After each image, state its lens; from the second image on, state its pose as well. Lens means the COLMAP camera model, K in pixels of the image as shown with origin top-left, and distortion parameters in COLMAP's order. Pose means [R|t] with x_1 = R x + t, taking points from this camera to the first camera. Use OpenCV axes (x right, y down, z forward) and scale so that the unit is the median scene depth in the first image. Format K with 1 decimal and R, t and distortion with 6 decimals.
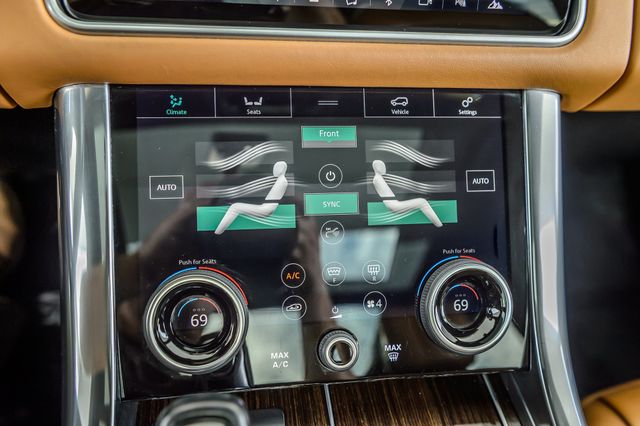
lens RADIAL K [[552.1, 0, 320.0], [0, 552.1, 213.0], [0, 0, 1]] dist [-0.016431, -0.007758]
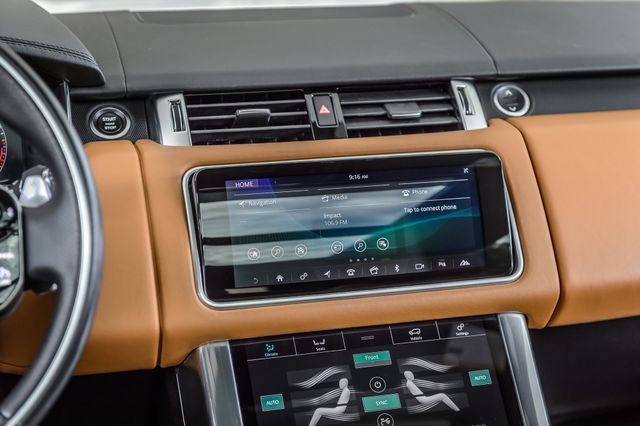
lens RADIAL K [[1243.8, 0, 320.0], [0, 1243.8, 213.0], [0, 0, 1]] dist [-0.028278, -0.028844]
pose [[0.988210, -0.116661, 0.099154, -0.407430], [0.146858, 0.905372, -0.398415, 0.815361], [-0.043291, 0.408279, 0.911830, -2.195451]]
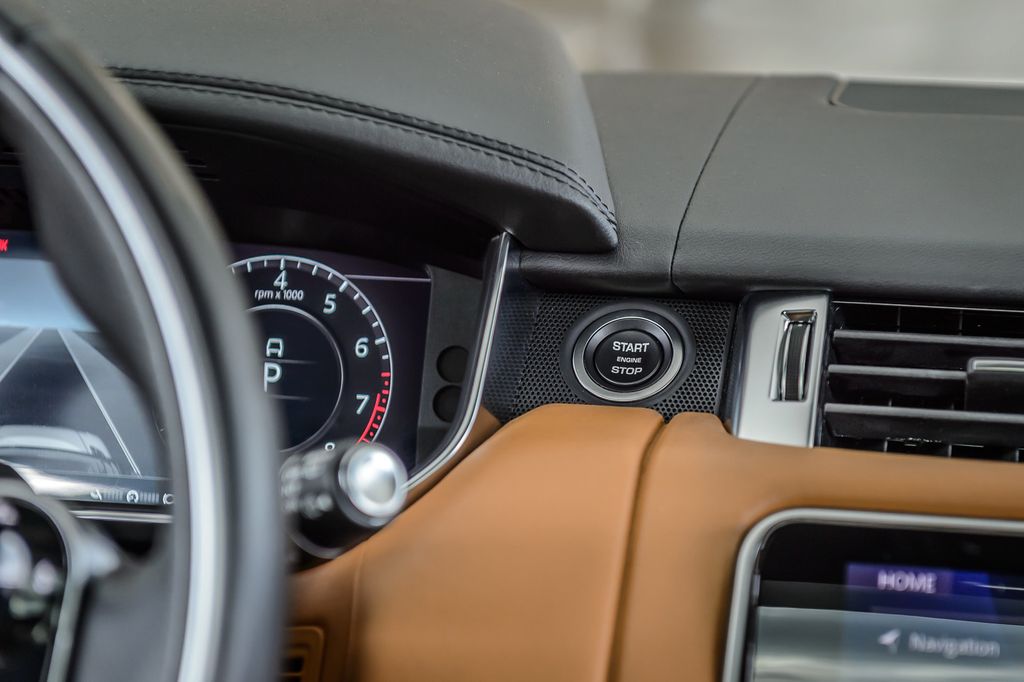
lens RADIAL K [[2449.7, 0, 512.0], [0, 2449.7, 341.0], [0, 0, 1]] dist [-0.029804, -0.040905]
pose [[0.932075, -0.007309, -0.362191, 0.190584], [-0.172557, 0.870132, -0.461622, 0.264438], [0.318528, 0.492765, 0.809767, -1.151830]]
